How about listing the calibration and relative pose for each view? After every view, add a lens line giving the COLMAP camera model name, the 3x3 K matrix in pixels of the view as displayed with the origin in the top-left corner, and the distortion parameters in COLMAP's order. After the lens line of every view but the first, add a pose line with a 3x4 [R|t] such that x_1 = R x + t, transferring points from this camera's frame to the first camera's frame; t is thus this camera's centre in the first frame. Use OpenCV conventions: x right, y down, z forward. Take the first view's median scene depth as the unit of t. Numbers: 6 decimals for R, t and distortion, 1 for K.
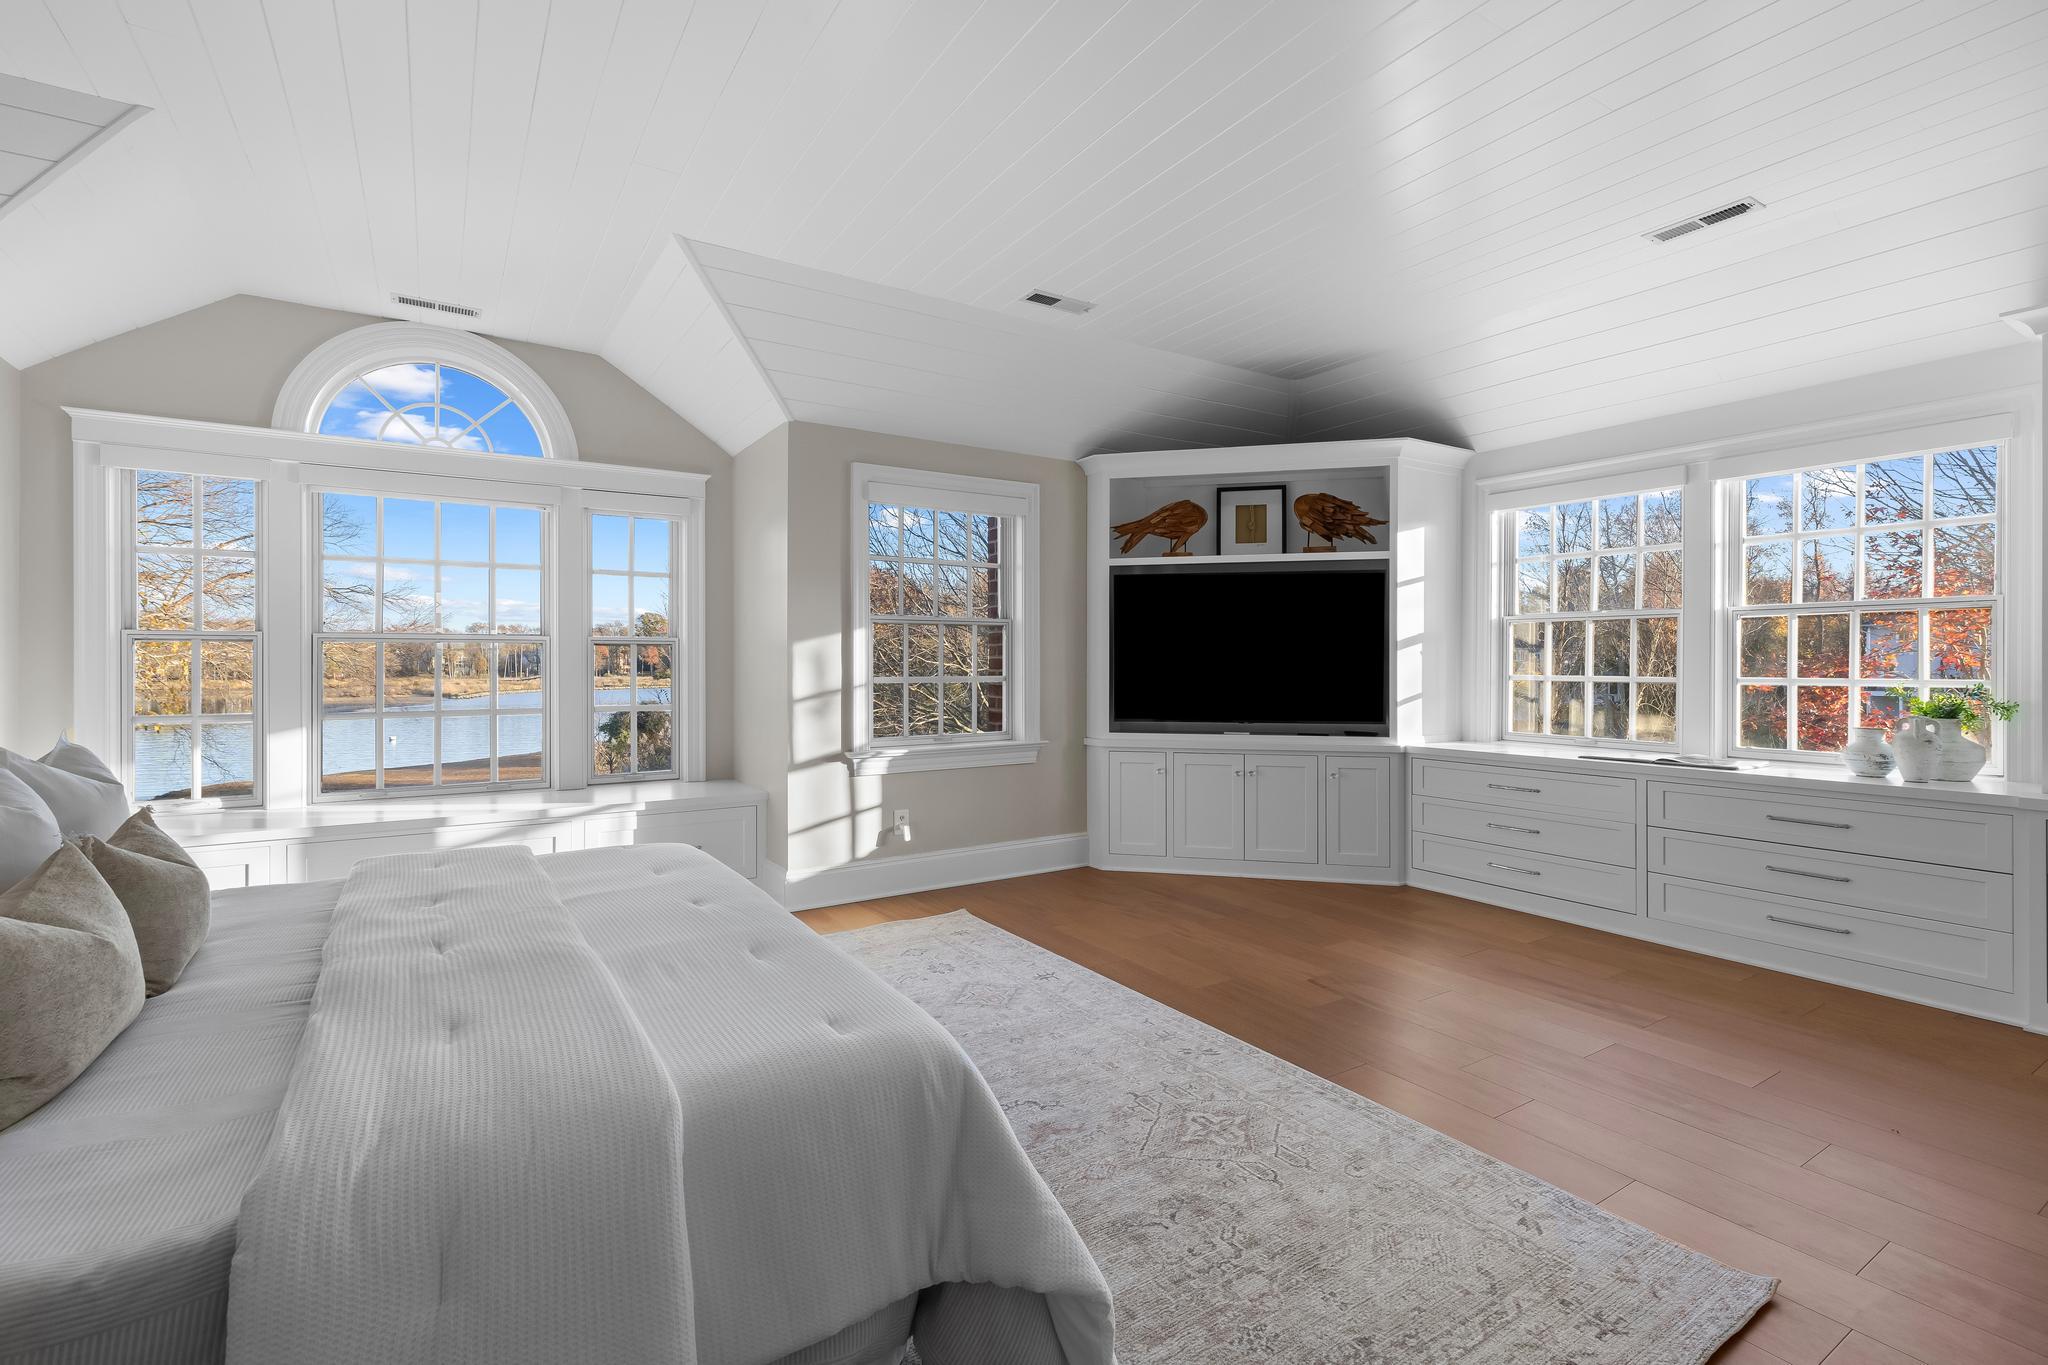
lens RADIAL K [[929.8, 0, 1027.2], [0, 929.8, 672.5], [0, 0, 1]] dist [0.002774, -0.001378]
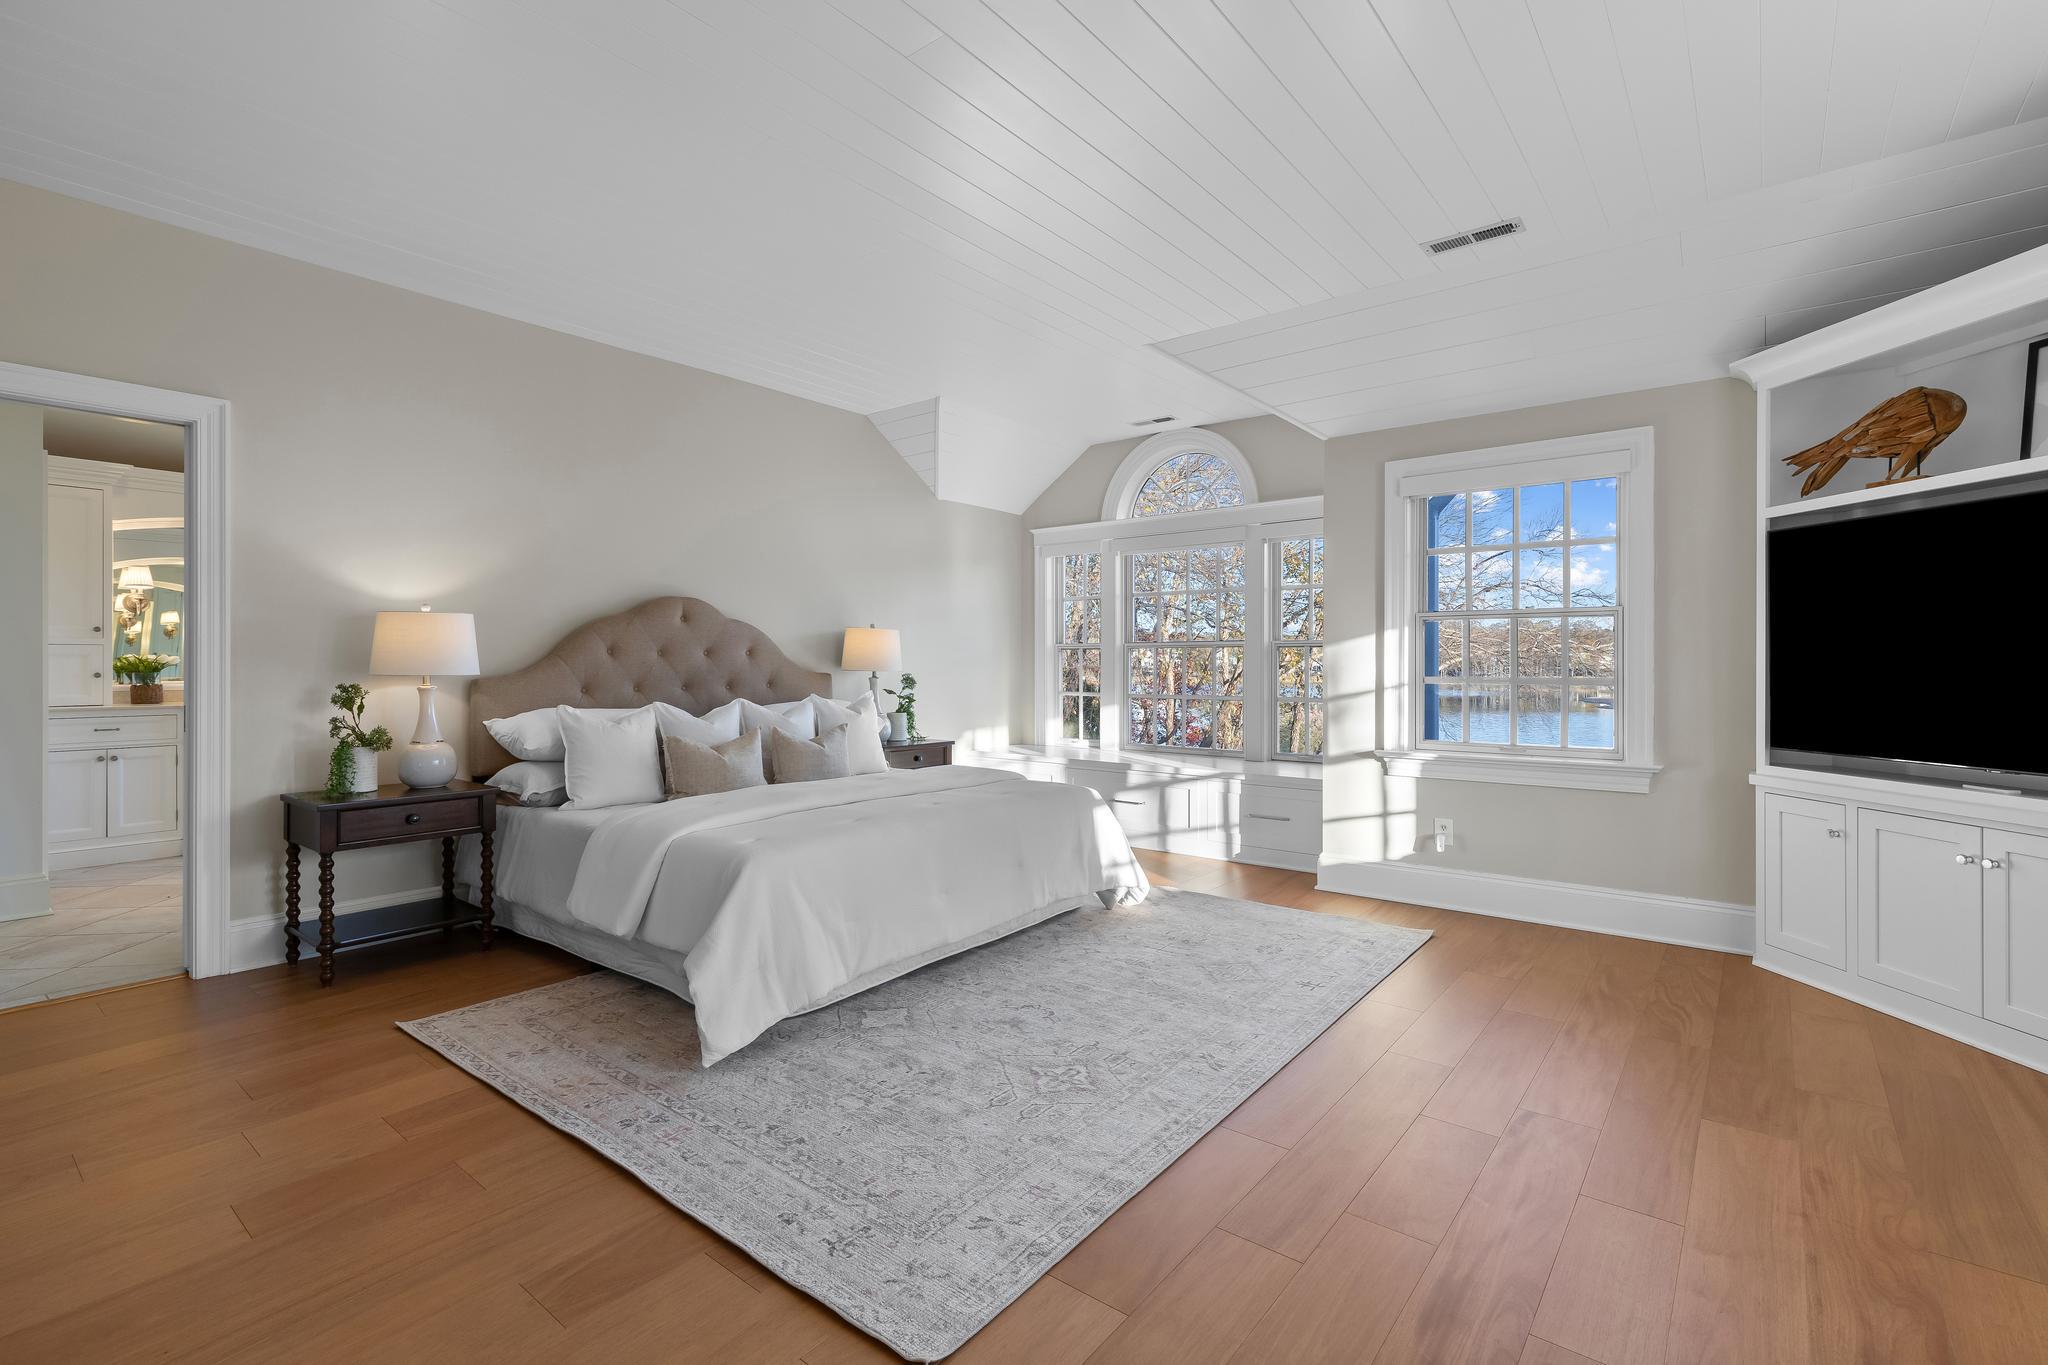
lens RADIAL K [[929.8, 0, 1017.8], [0, 929.8, 673.3], [0, 0, 1]] dist [0.002774, -0.001378]
pose [[0.309250, 0.009183, -0.950937, 0.647274], [-0.012390, 0.999907, 0.005627, 0.000860], [0.950900, 0.010042, 0.309335, 0.315022]]
